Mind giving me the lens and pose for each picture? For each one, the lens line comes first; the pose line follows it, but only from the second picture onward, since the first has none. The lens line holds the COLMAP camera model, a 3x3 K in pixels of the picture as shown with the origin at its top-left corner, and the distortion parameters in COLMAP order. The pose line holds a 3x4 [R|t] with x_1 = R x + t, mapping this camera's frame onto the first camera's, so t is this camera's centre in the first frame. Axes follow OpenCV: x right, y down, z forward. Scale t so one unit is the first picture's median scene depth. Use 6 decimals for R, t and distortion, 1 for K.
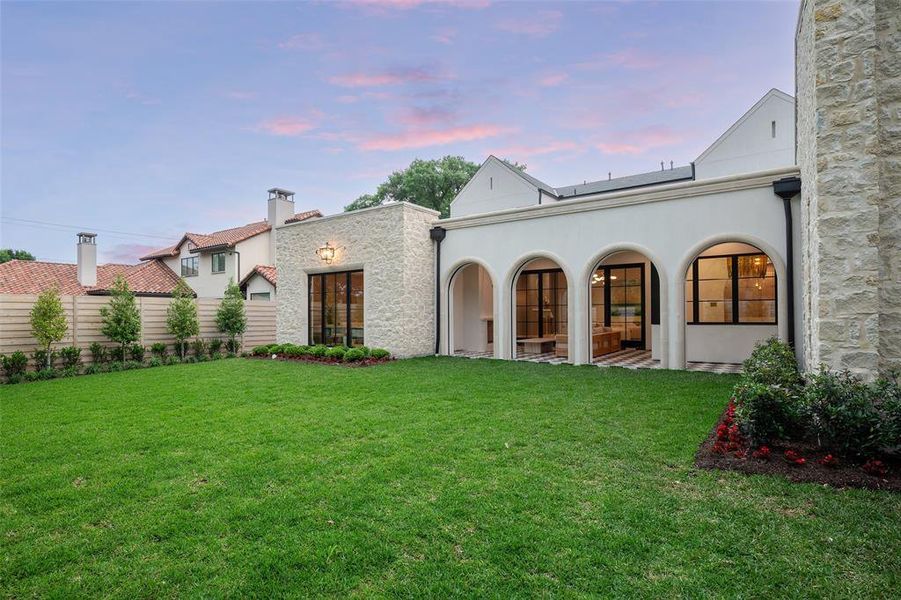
lens RADIAL K [[470.4, 0, 442.0], [0, 470.4, 313.8], [0, 0, 1]] dist [-0.002393, -0.000491]
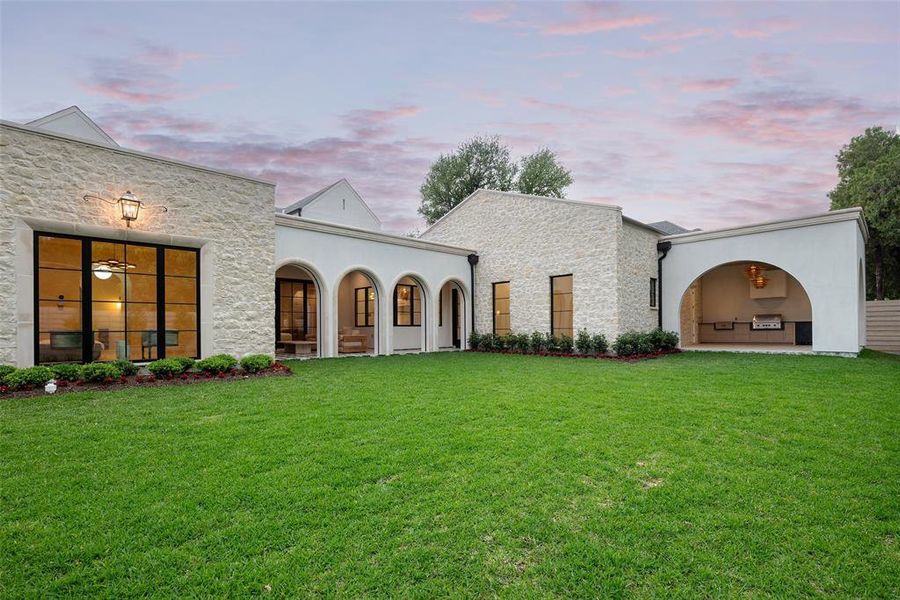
lens RADIAL K [[424.2, 0, 433.8], [0, 424.2, 328.5], [0, 0, 1]] dist [0.000530, 0.000127]
pose [[0.192839, 0.004536, 0.981220, -0.737850], [0.001778, 0.999986, -0.004972, 0.031415], [-0.981229, 0.002704, 0.192828, 0.524153]]
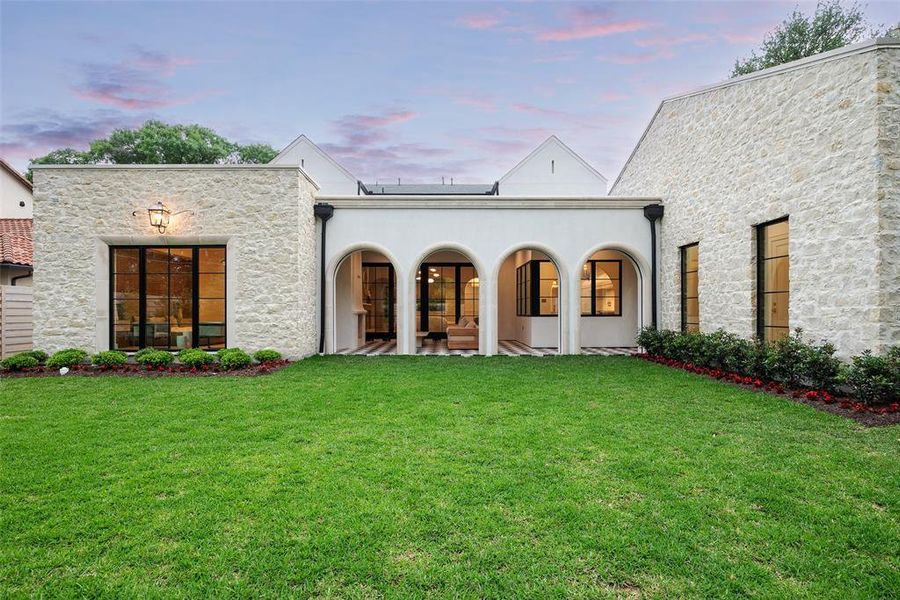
lens RADIAL K [[447.5, 0, 450.0], [0, 447.5, 310.3], [0, 0, 1]] dist [0.000291, 0.000312]
pose [[0.801713, 0.005545, 0.597683, -0.307680], [-0.004441, 0.999985, -0.003321, 0.010090], [-0.597693, 0.000008, 0.801725, 0.215886]]
